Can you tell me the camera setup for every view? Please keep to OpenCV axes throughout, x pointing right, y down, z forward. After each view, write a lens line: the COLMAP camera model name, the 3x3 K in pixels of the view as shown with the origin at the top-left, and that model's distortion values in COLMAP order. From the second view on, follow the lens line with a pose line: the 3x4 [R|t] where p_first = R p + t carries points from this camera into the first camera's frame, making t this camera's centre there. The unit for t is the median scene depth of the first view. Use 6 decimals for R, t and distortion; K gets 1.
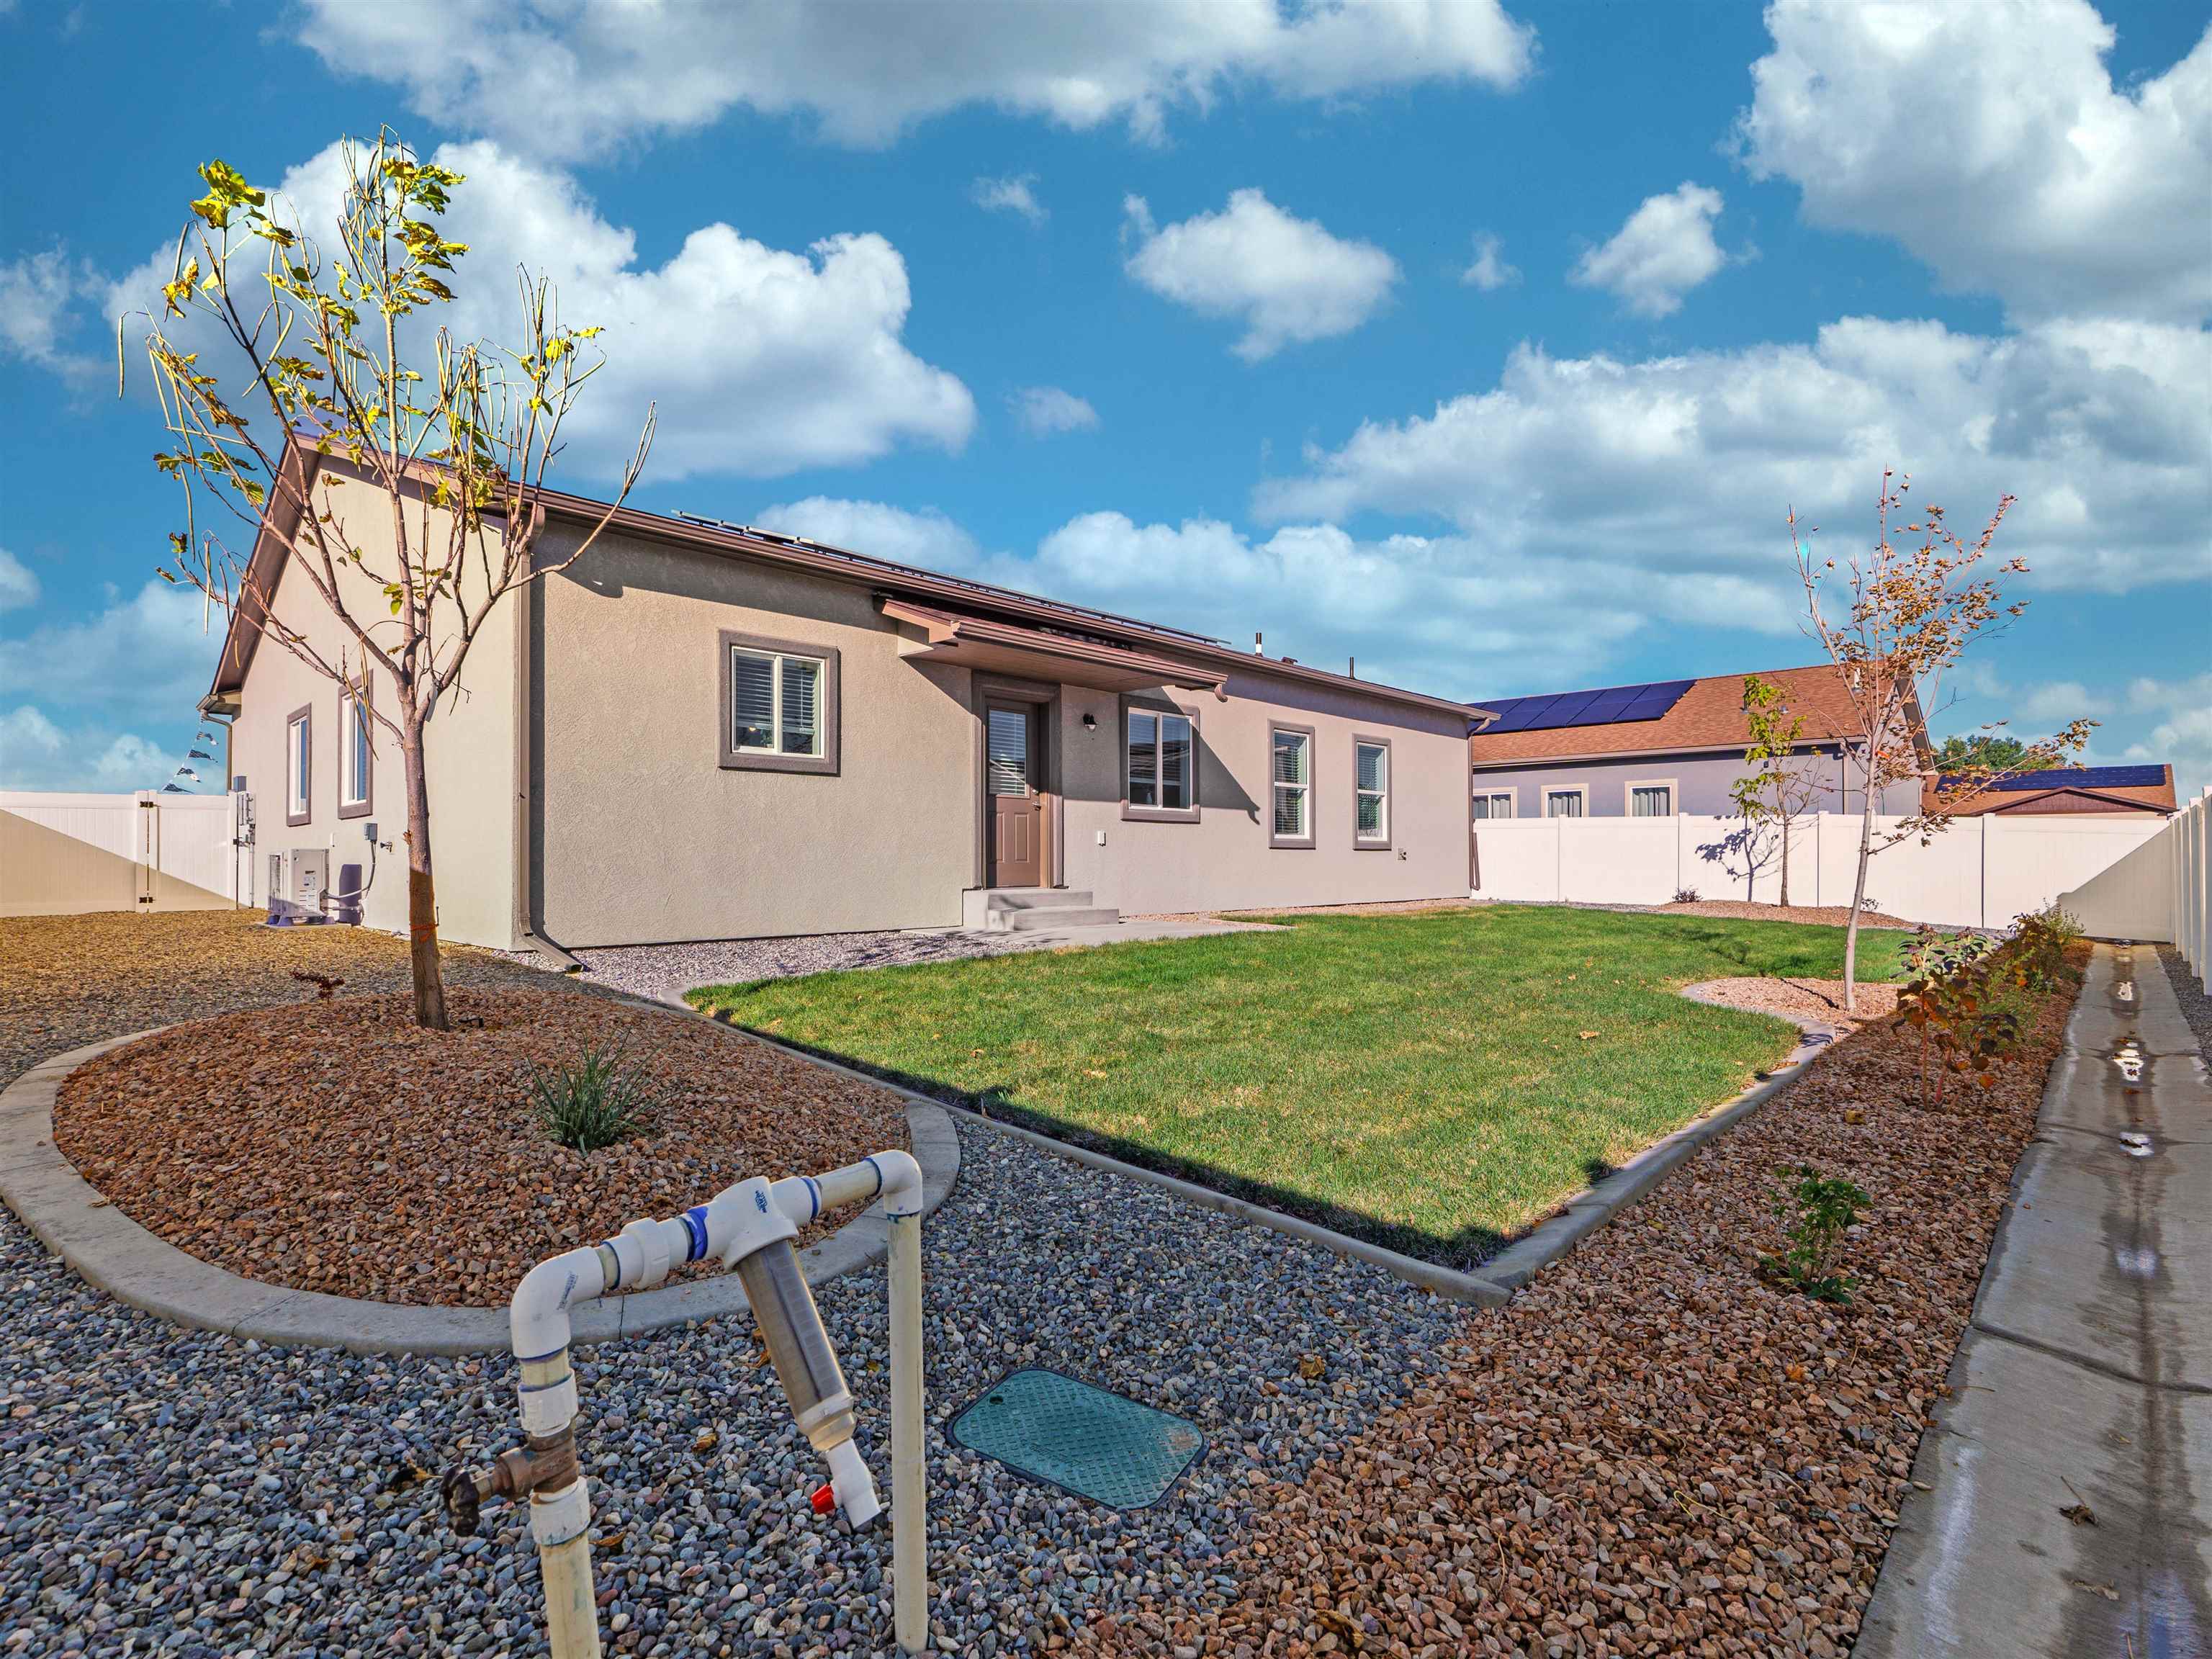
lens RADIAL K [[1042.4, 0, 1101.9], [0, 1042.4, 851.5], [0, 0, 1]] dist [-0.000853, 0.000426]
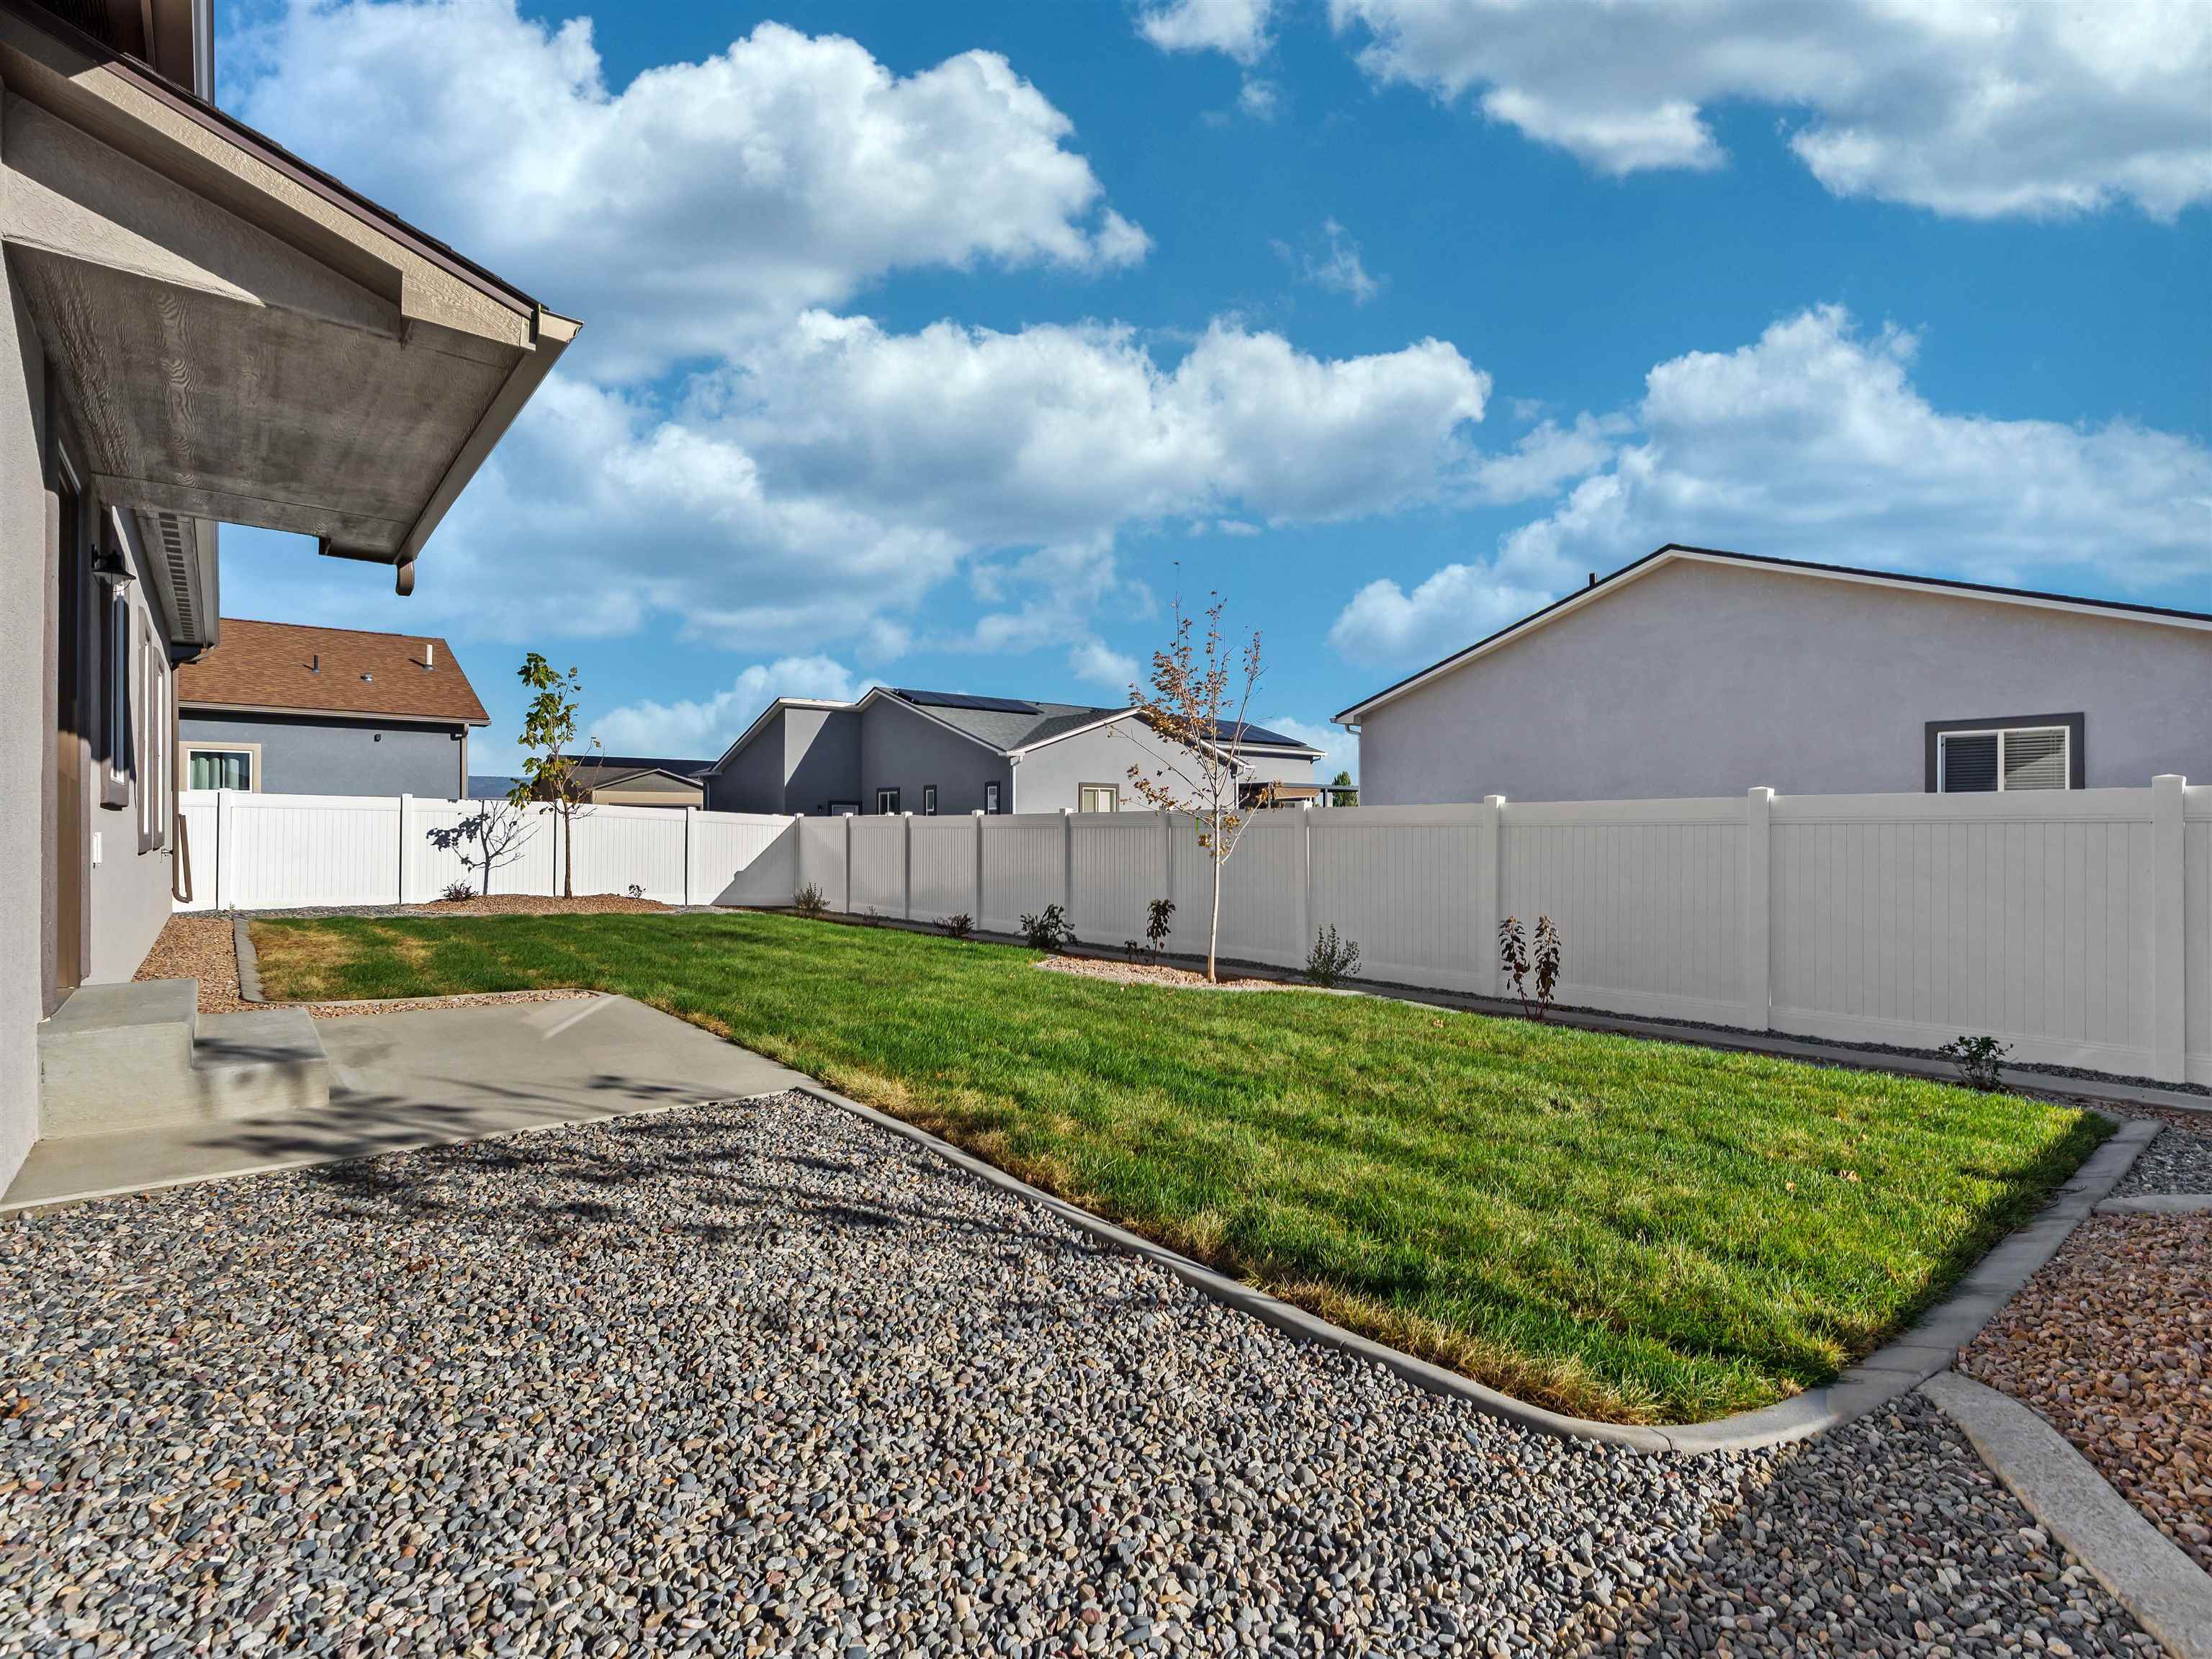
lens RADIAL K [[1042.4, 0, 1118.9], [0, 1042.4, 826.6], [0, 0, 1]] dist [-0.000853, 0.000426]
pose [[0.099360, 0.000917, 0.995051, -0.333484], [-0.009116, 0.999958, -0.000011, -0.022347], [-0.995010, -0.009070, 0.099364, 0.502310]]
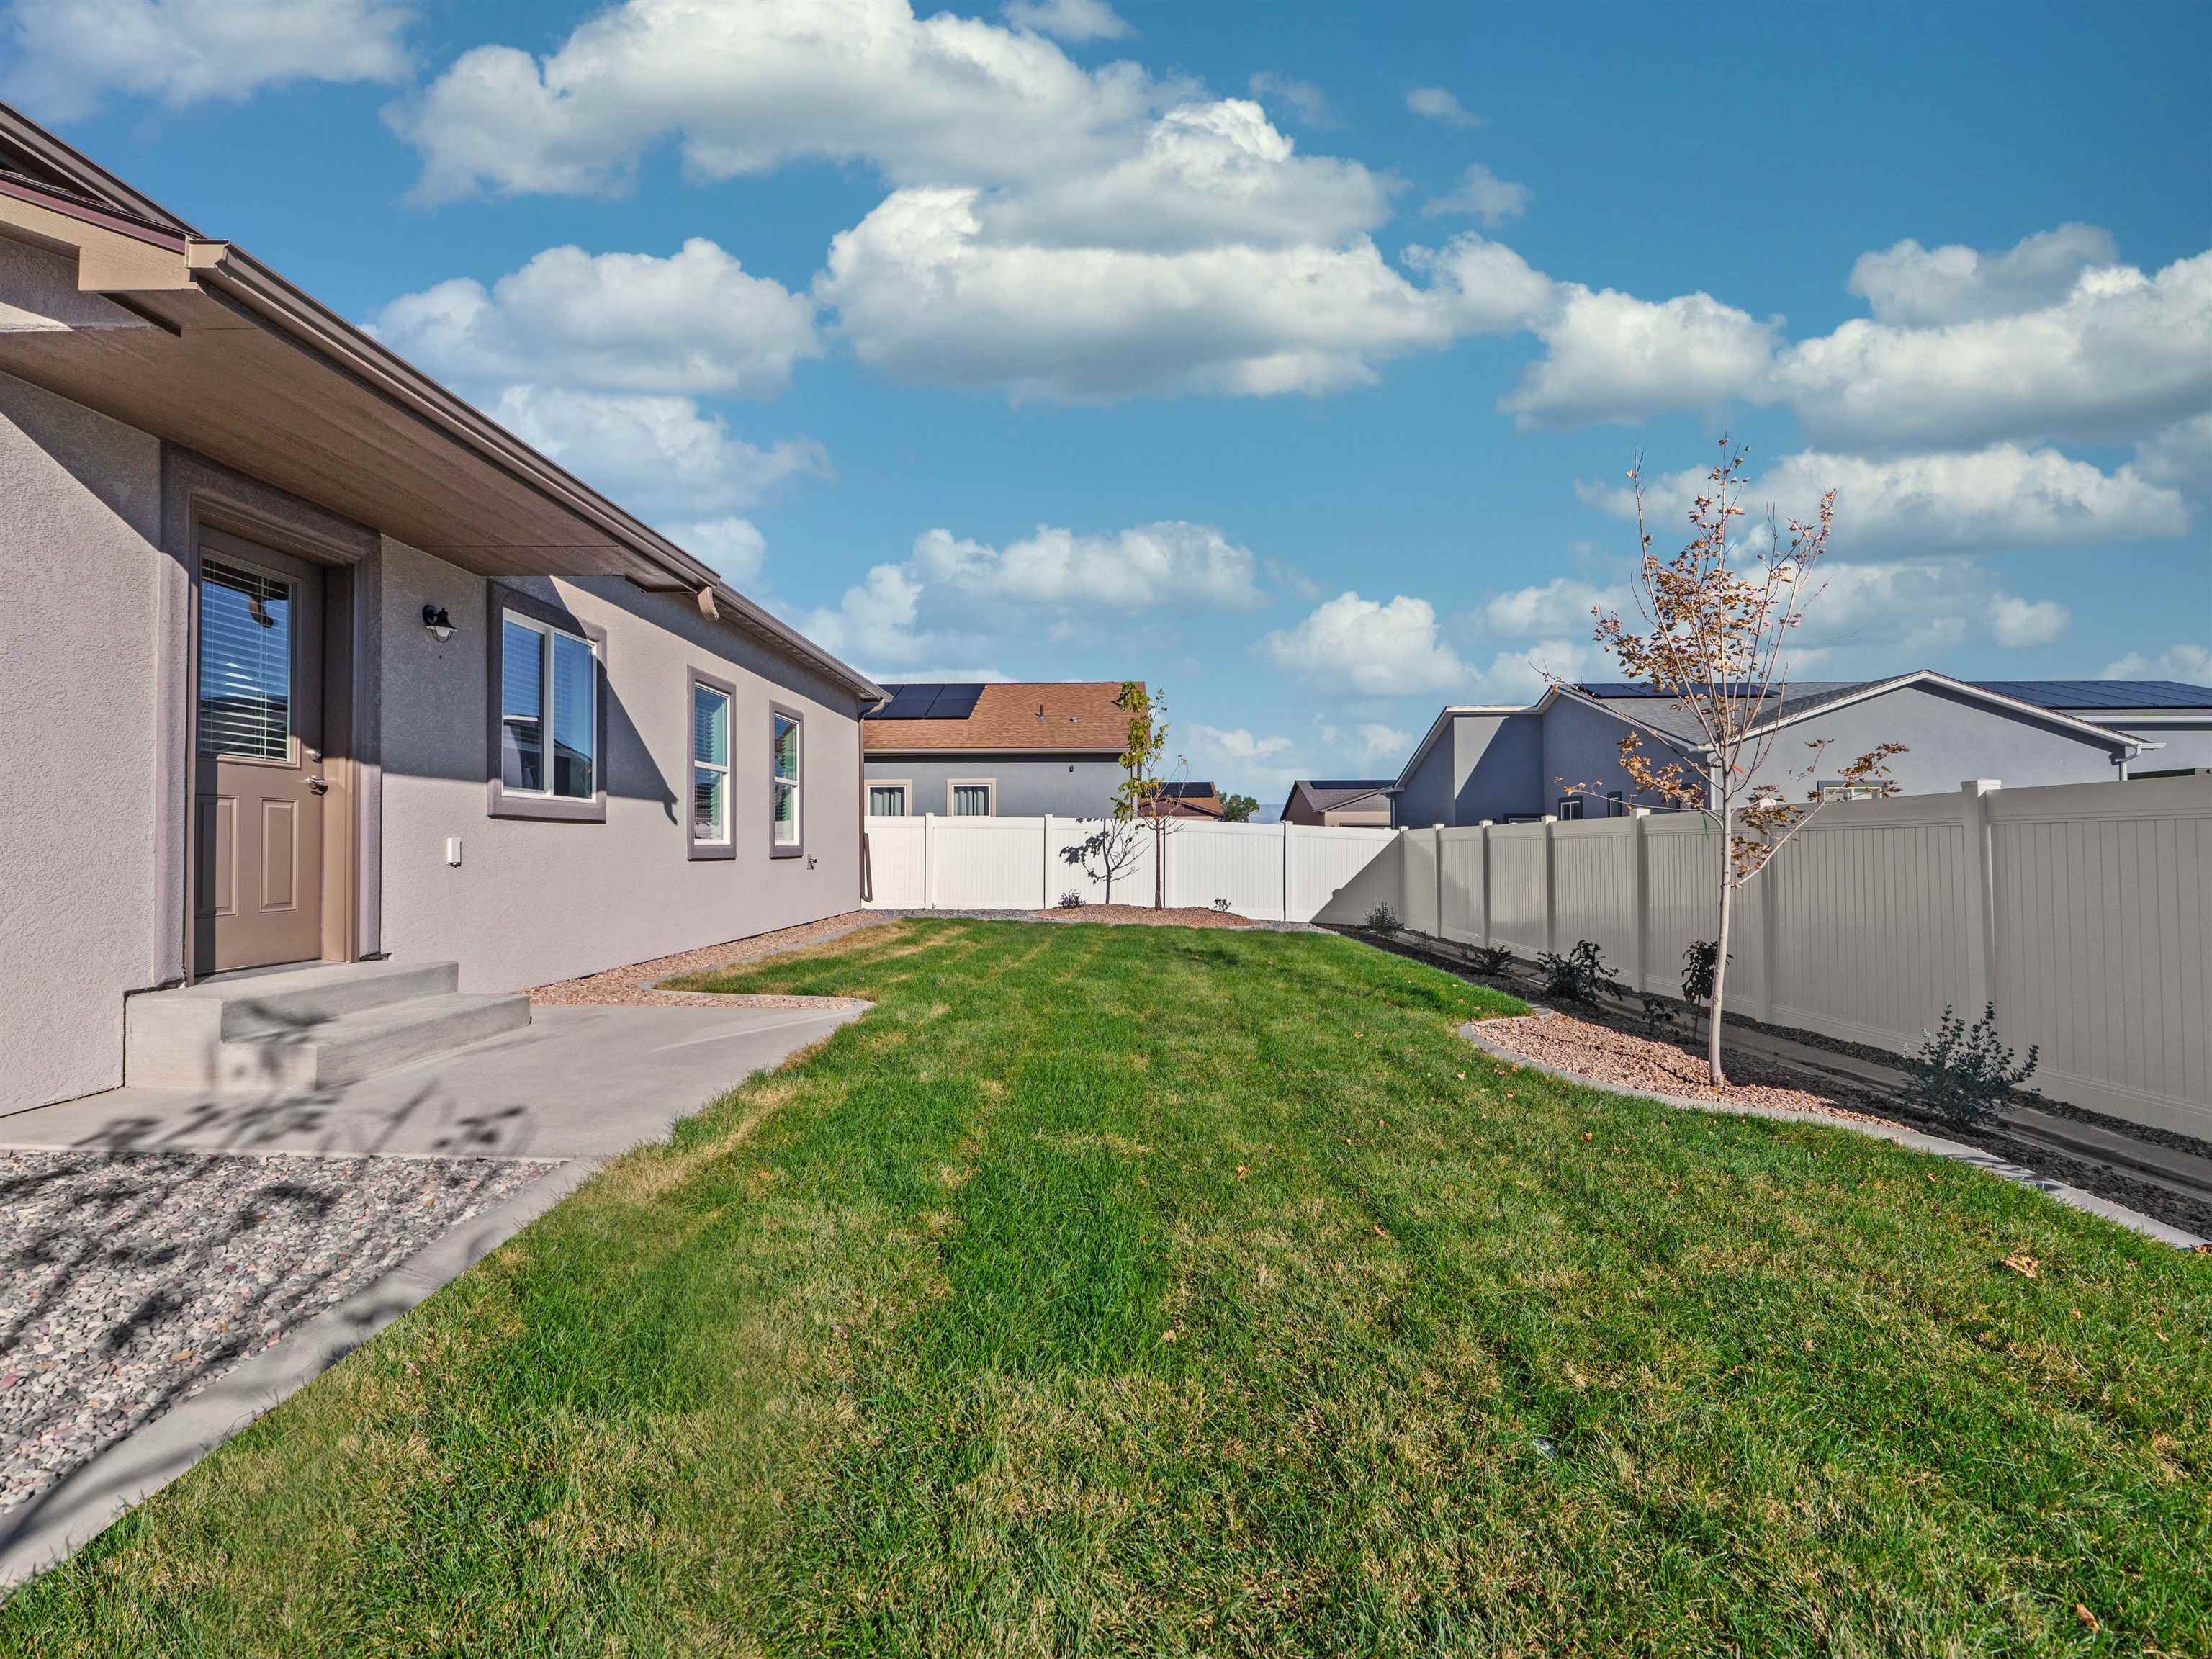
lens RADIAL K [[1042.4, 0, 1095.5], [0, 1042.4, 823.0], [0, 0, 1]] dist [-0.000853, 0.000426]
pose [[0.736568, 0.014176, 0.676215, -0.102487], [-0.002569, 0.999832, -0.018162, -0.016751], [-0.676359, 0.011641, 0.736480, 0.369606]]
